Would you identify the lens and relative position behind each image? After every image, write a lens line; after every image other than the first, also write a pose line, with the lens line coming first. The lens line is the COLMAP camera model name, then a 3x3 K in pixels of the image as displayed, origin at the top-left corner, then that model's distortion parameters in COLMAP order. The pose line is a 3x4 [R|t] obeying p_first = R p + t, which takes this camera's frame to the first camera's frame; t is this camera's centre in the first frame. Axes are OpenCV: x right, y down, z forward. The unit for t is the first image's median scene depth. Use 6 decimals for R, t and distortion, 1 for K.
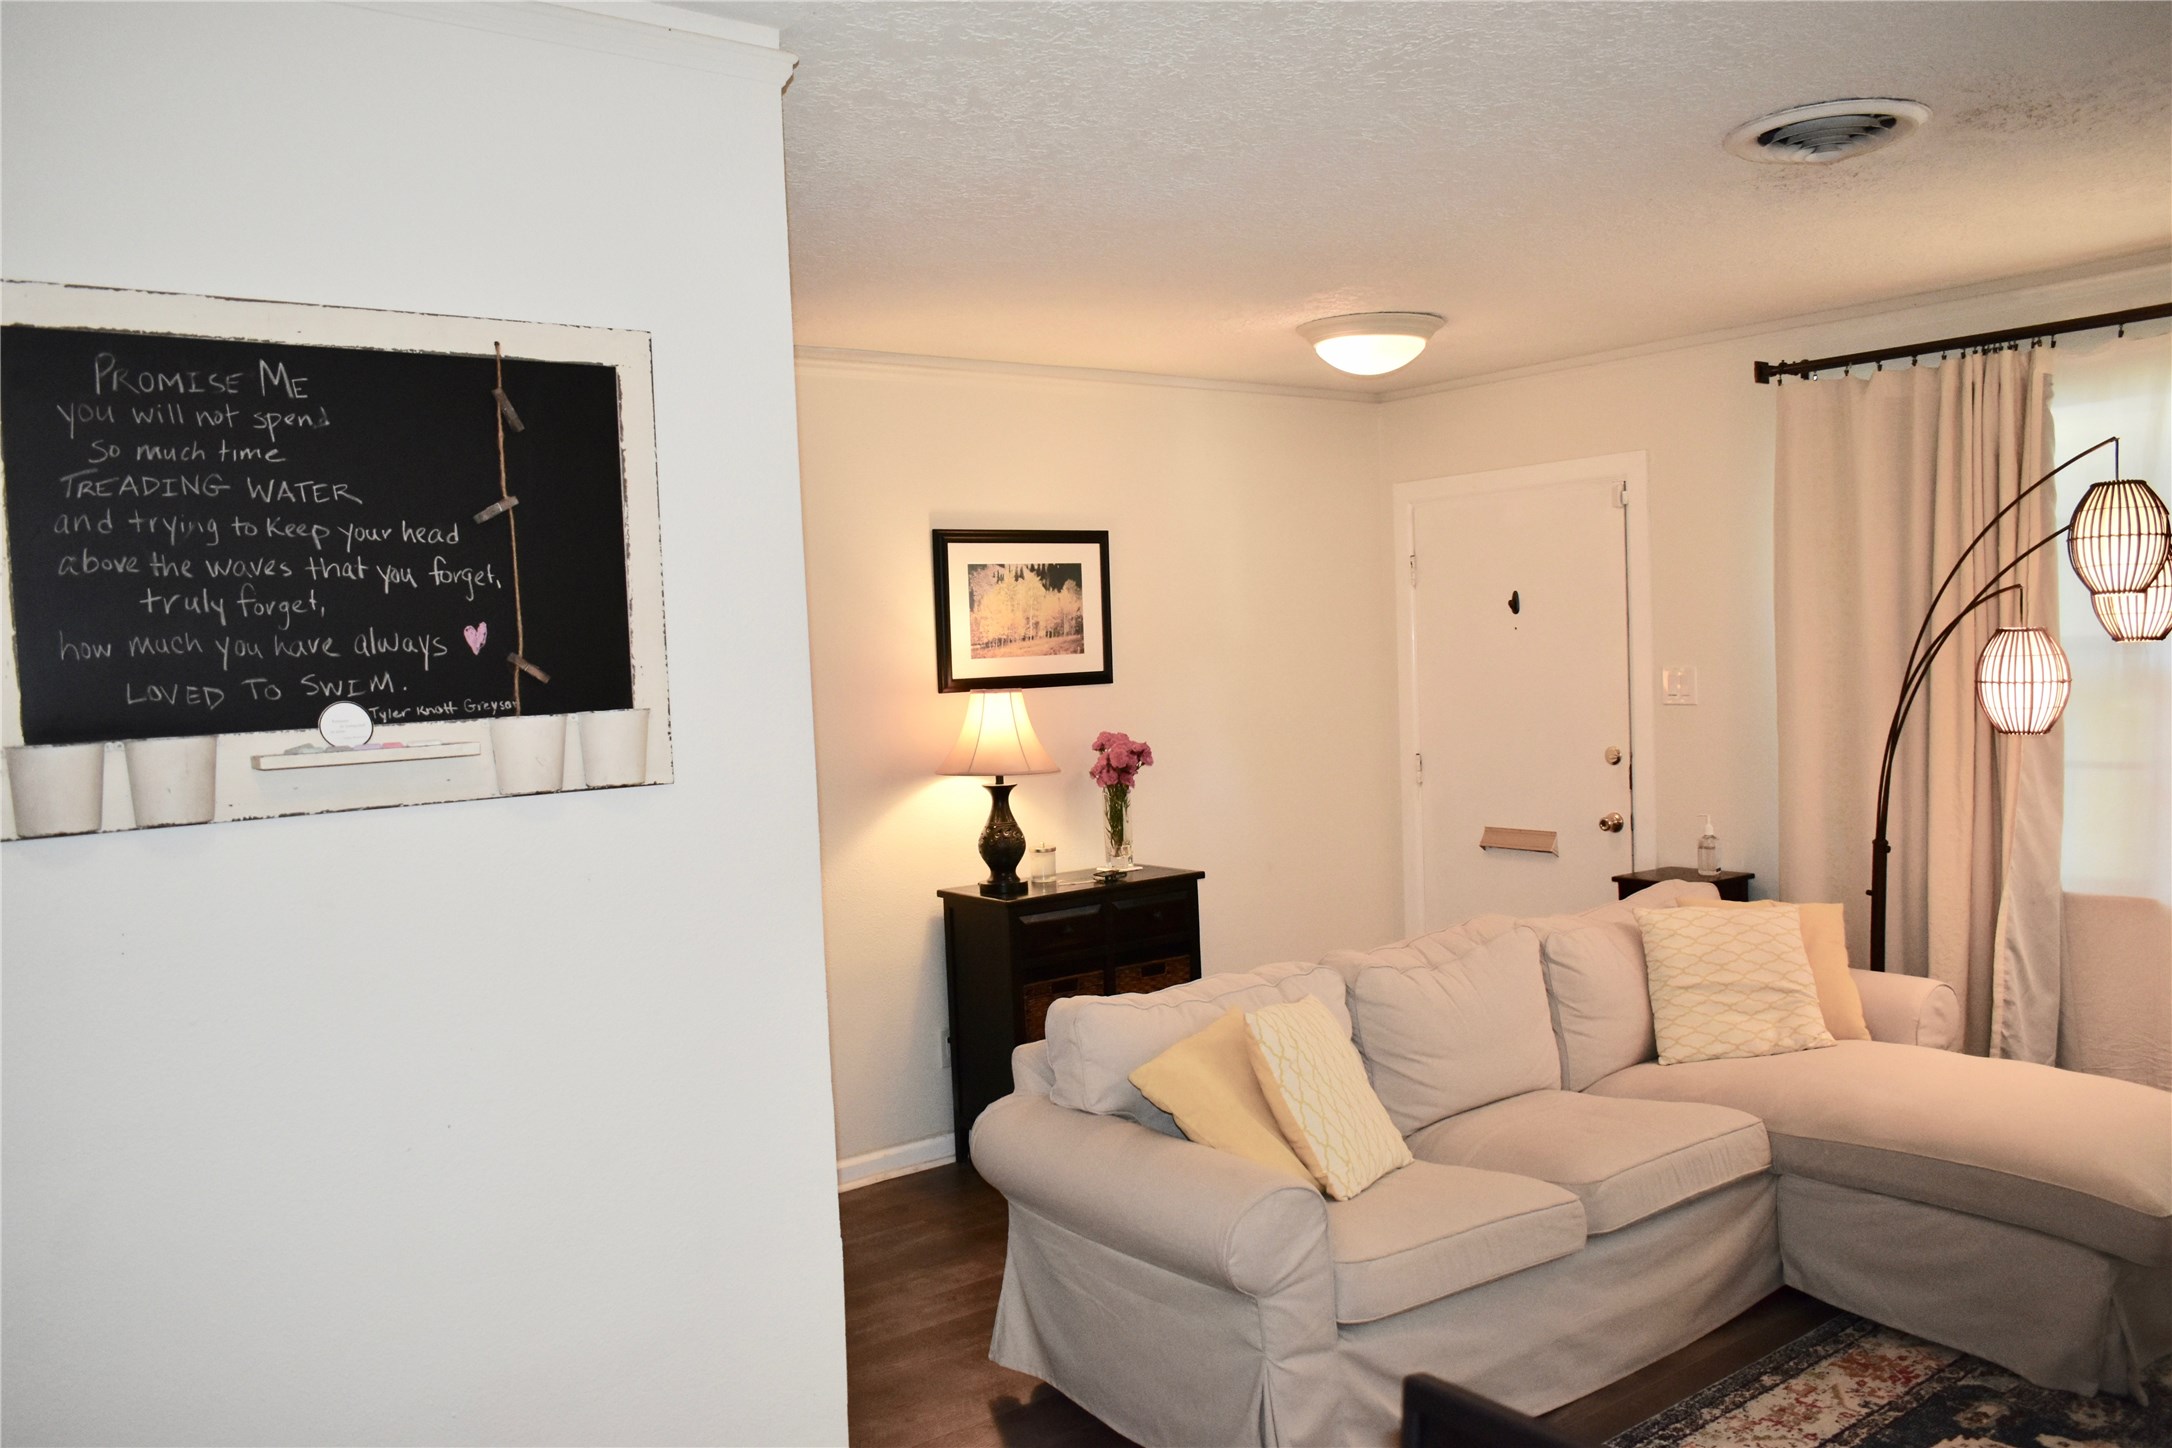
lens RADIAL K [[1707.5, 0, 1092.5], [0, 1707.5, 729.2], [0, 0, 1]] dist [-0.013744, -0.001808]
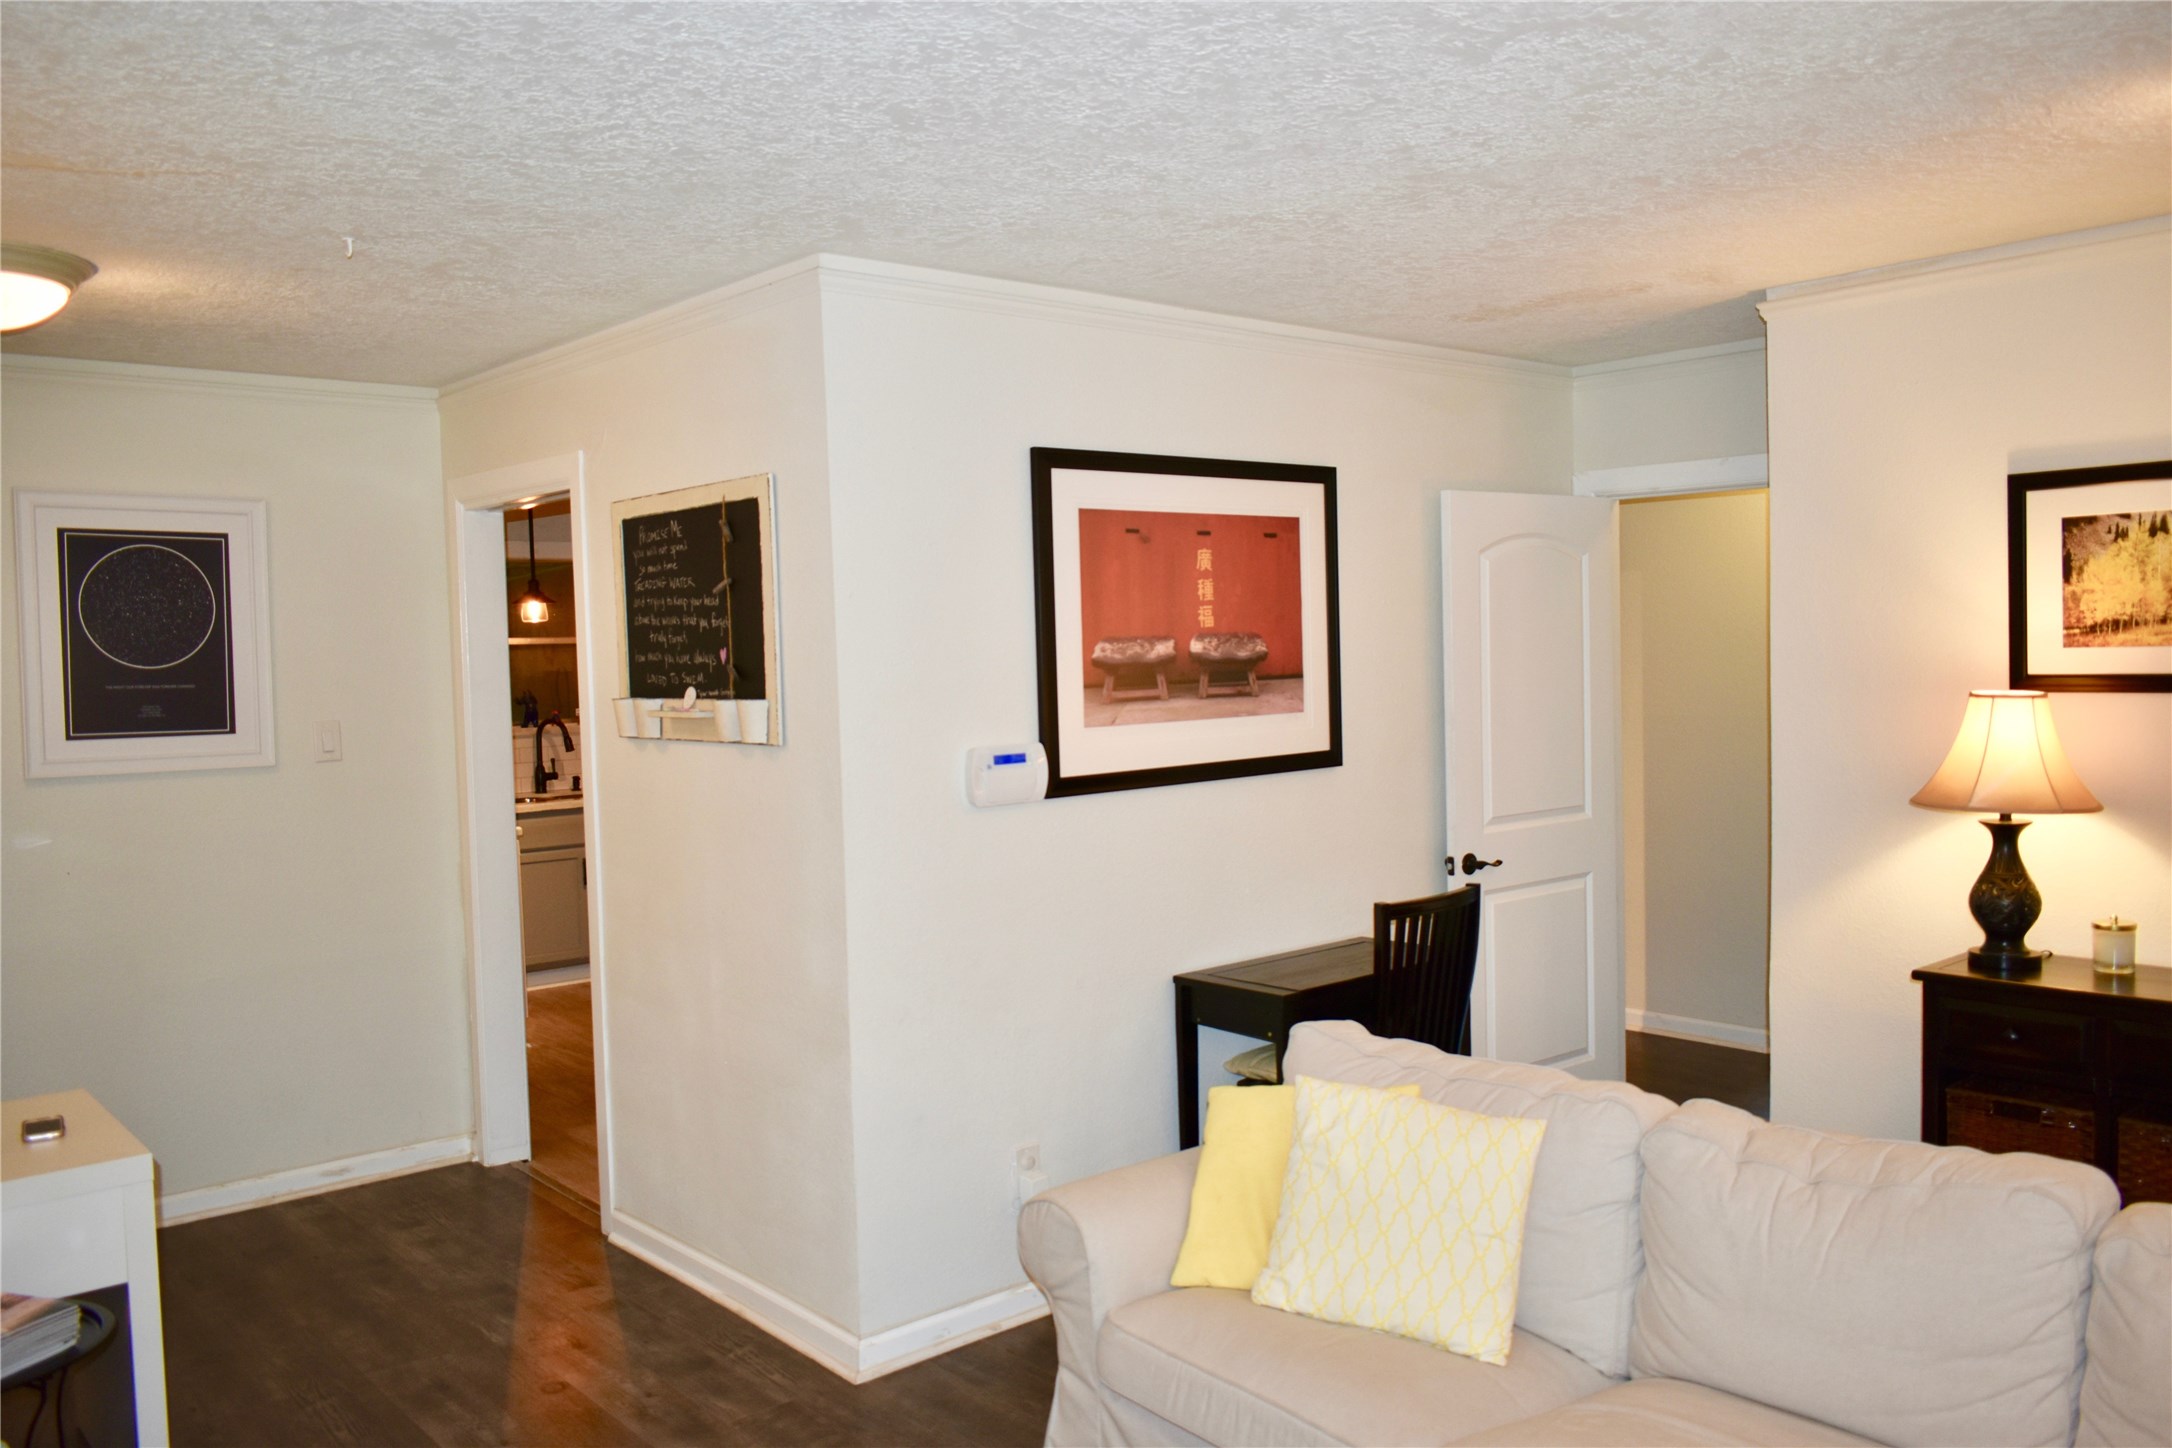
lens RADIAL K [[1707.5, 0, 1092.8], [0, 1707.5, 720.9], [0, 0, 1]] dist [-0.013744, -0.001808]
pose [[0.050283, 0.085062, -0.995106, 1.452443], [-0.021969, 0.996220, 0.084047, -0.141971], [0.998493, 0.017636, 0.051962, 1.255613]]
